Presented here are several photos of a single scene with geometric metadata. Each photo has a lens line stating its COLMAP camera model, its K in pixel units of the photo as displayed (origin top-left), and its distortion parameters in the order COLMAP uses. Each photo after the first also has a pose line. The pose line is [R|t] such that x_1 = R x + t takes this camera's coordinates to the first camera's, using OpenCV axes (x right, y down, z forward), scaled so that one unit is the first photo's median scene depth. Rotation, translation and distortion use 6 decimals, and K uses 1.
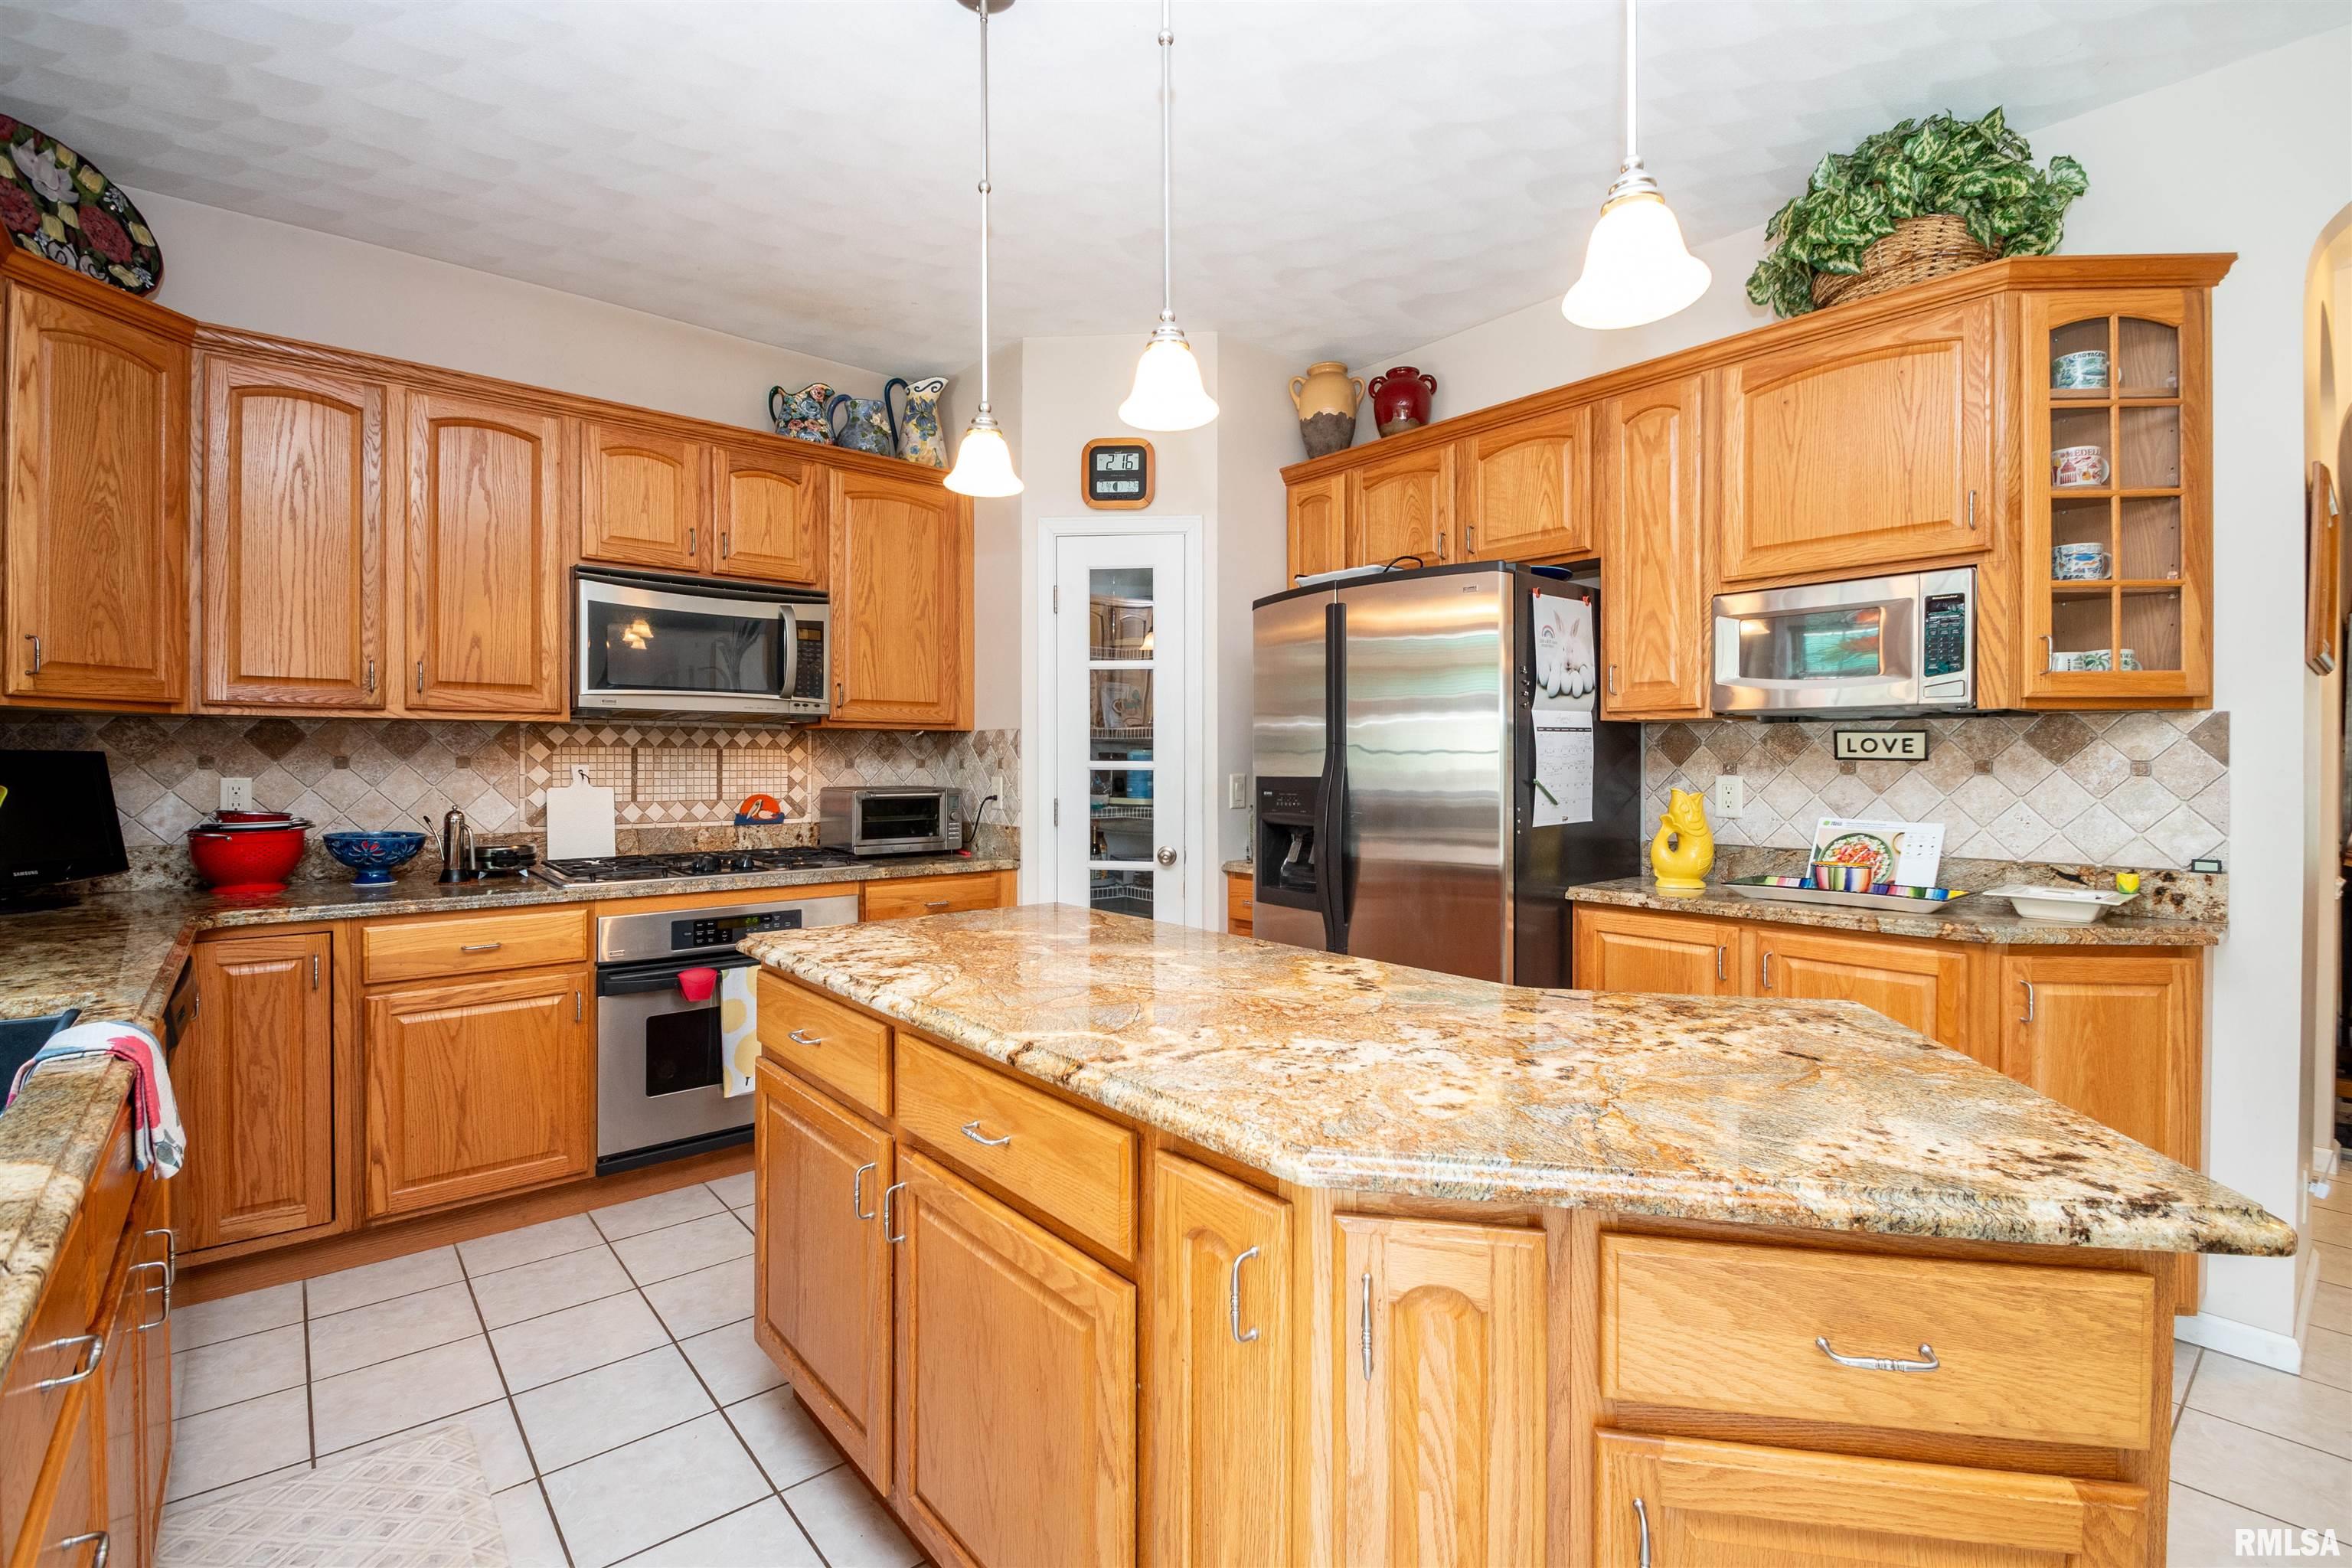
lens RADIAL K [[1071.4, 0, 1090.7], [0, 1071.4, 762.2], [0, 0, 1]] dist [0.019676, 0.000009]
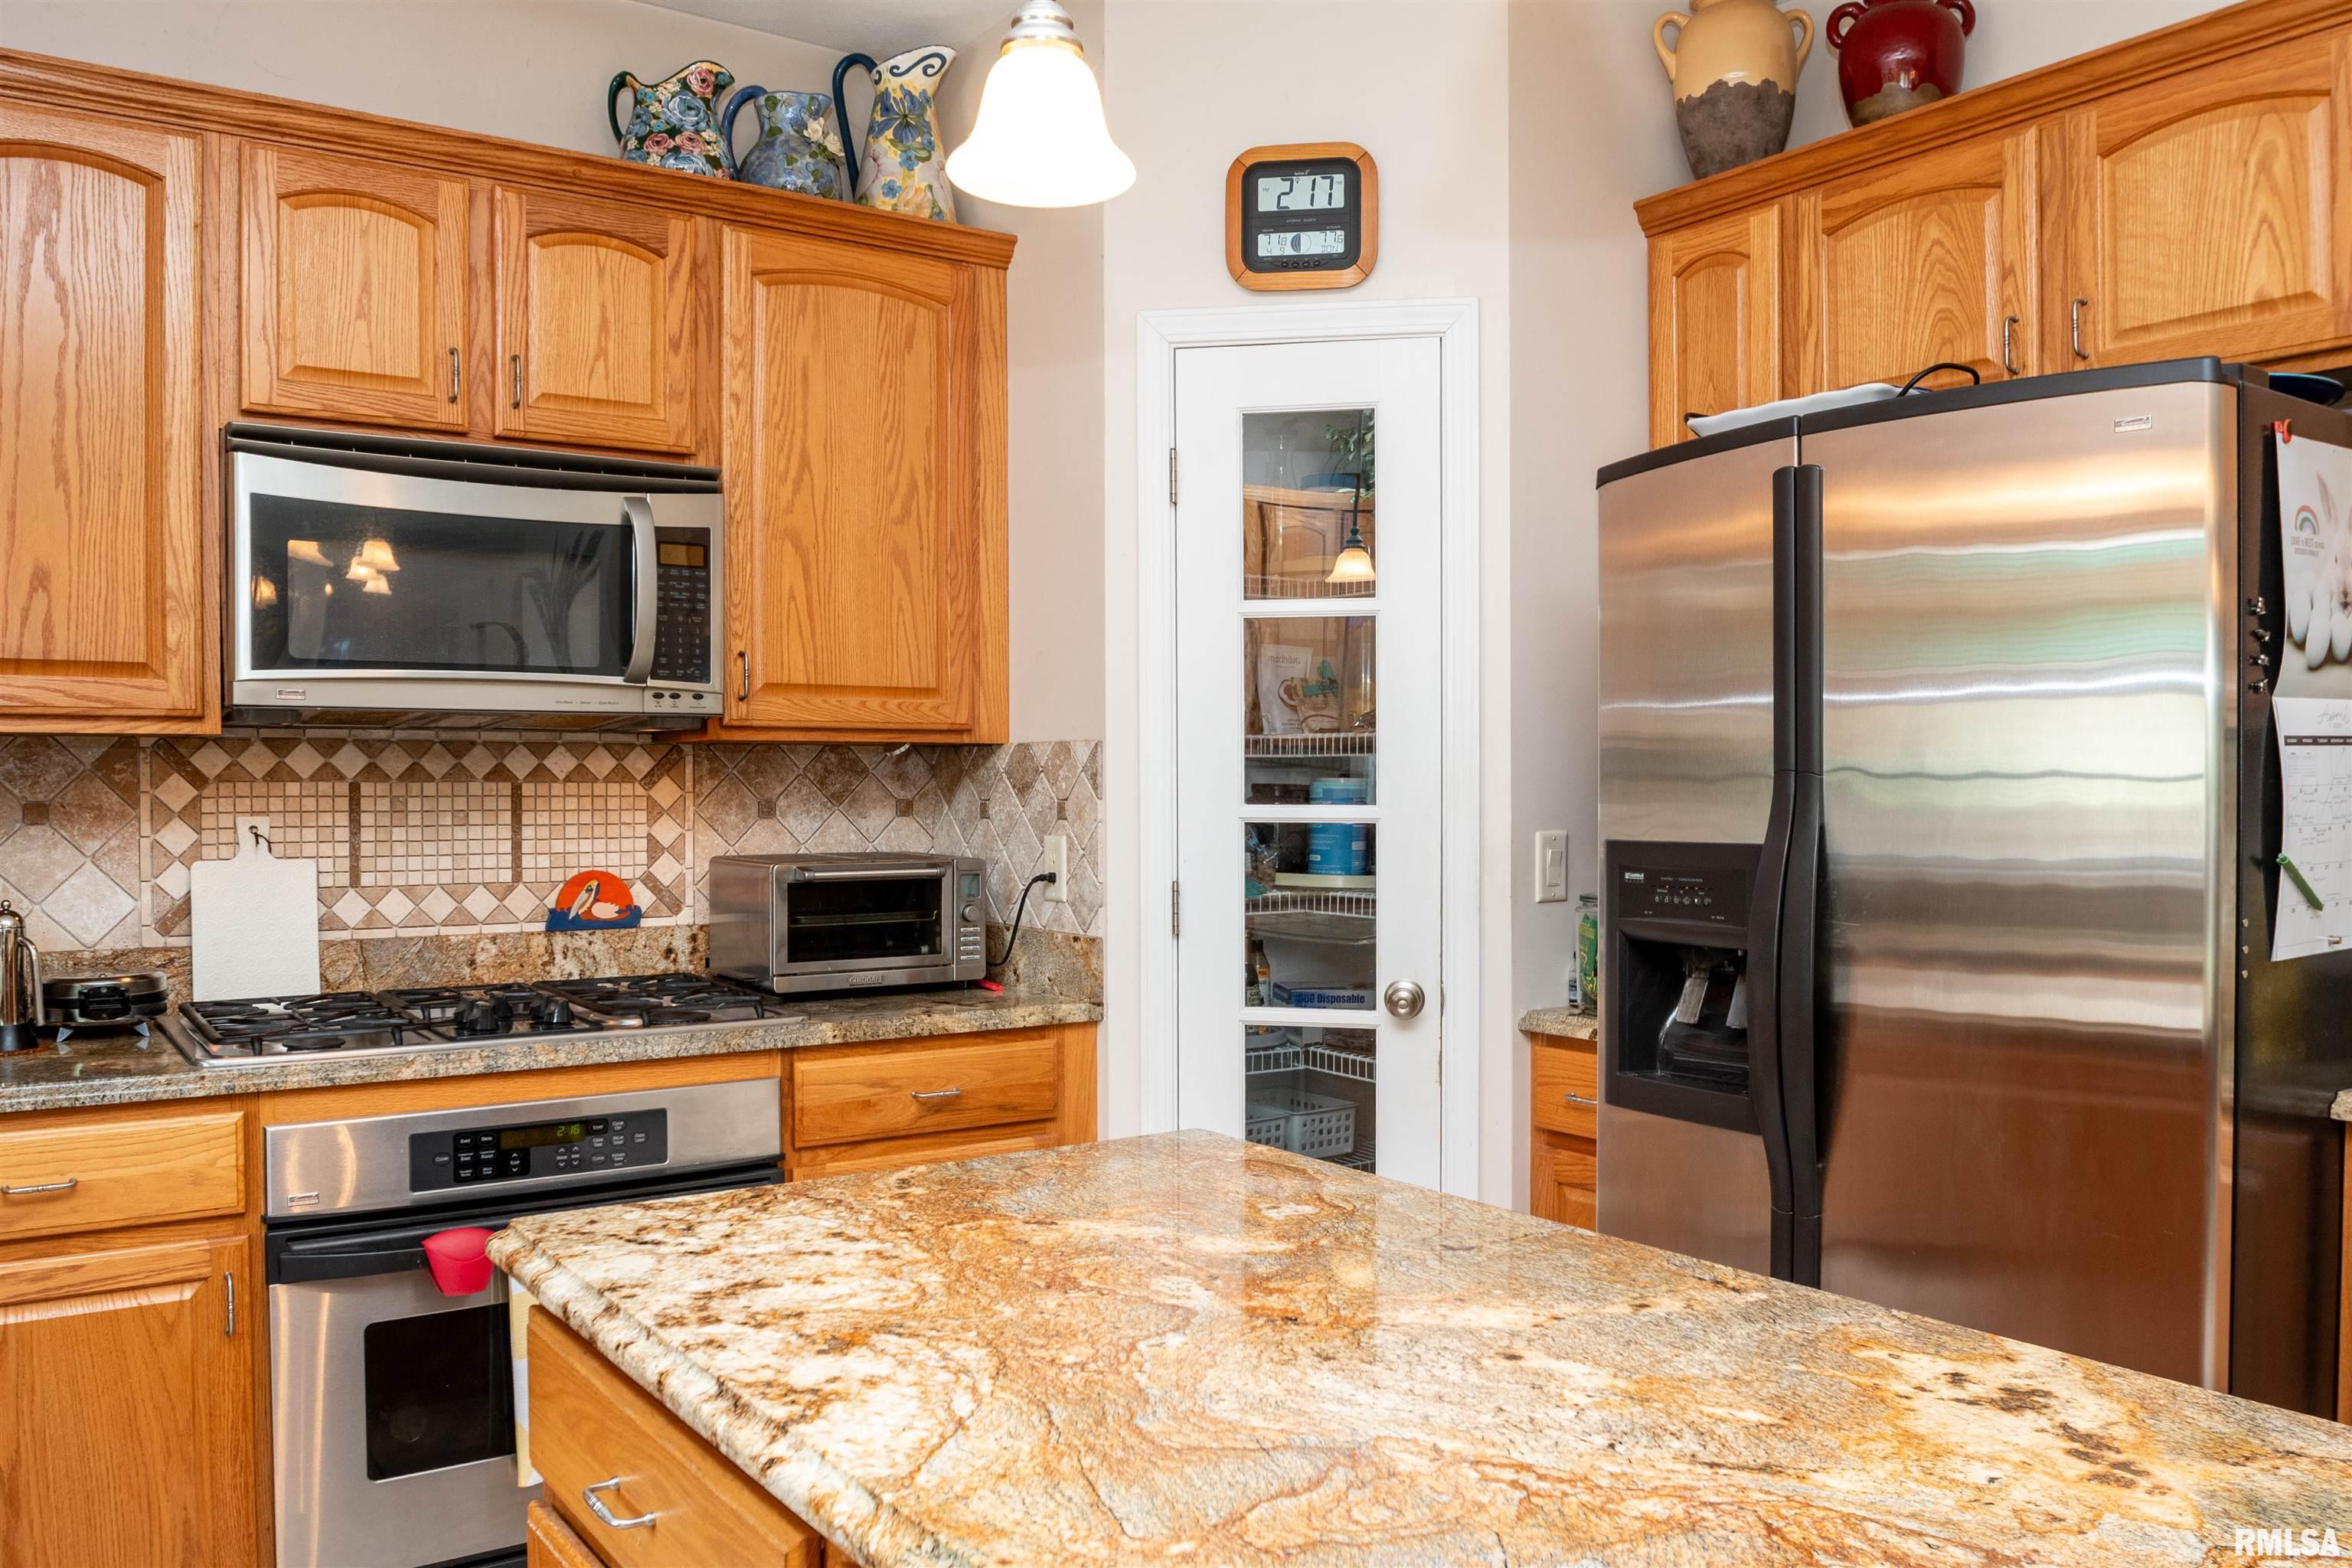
lens RADIAL K [[1814.4, 0, 1024.0], [0, 1814.4, 824.1], [0, 0, 1]] dist [-0.052003, 0.006496]
pose [[0.995499, -0.001466, -0.094762, -0.023828], [0.003402, 0.999789, 0.020269, -0.009950], [0.094712, -0.020500, 0.995294, 0.173078]]
